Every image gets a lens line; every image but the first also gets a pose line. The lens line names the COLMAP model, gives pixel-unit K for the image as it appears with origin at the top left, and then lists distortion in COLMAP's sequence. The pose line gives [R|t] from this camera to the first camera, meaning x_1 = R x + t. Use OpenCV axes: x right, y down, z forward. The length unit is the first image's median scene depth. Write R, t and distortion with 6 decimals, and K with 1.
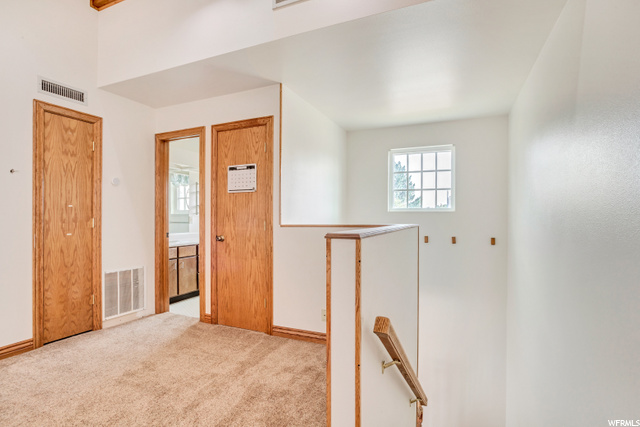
lens RADIAL K [[316.8, 0, 321.0], [0, 316.8, 221.7], [0, 0, 1]] dist [-0.049055, 0.018312]
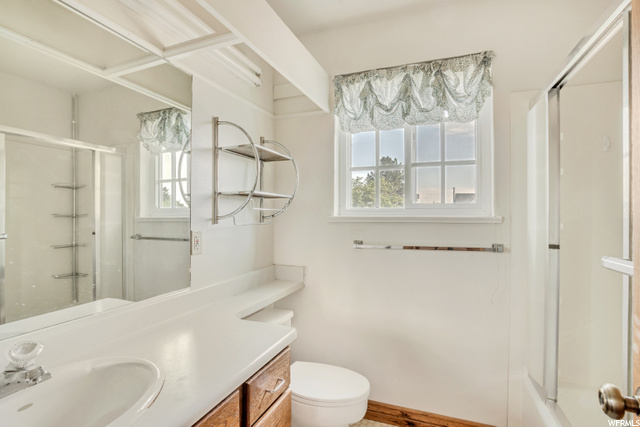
lens RADIAL K [[316.8, 0, 321.0], [0, 316.8, 221.7], [0, 0, 1]] dist [-0.049055, 0.018312]
pose [[0.999581, -0.008288, 0.027726, -0.597683], [0.008172, 0.999957, 0.004294, -0.047243], [-0.027760, -0.004065, 0.999606, 1.378381]]
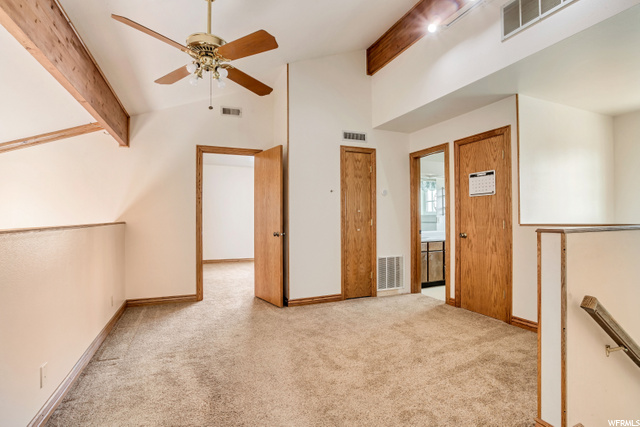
lens RADIAL K [[305.6, 0, 322.0], [0, 305.6, 215.0], [0, 0, 1]] dist [-0.065285, 0.019073]
pose [[0.728024, -0.015766, -0.685370, 0.075517], [0.000043, 0.999737, -0.022953, 0.002317], [0.685552, 0.016681, 0.727833, -0.200553]]
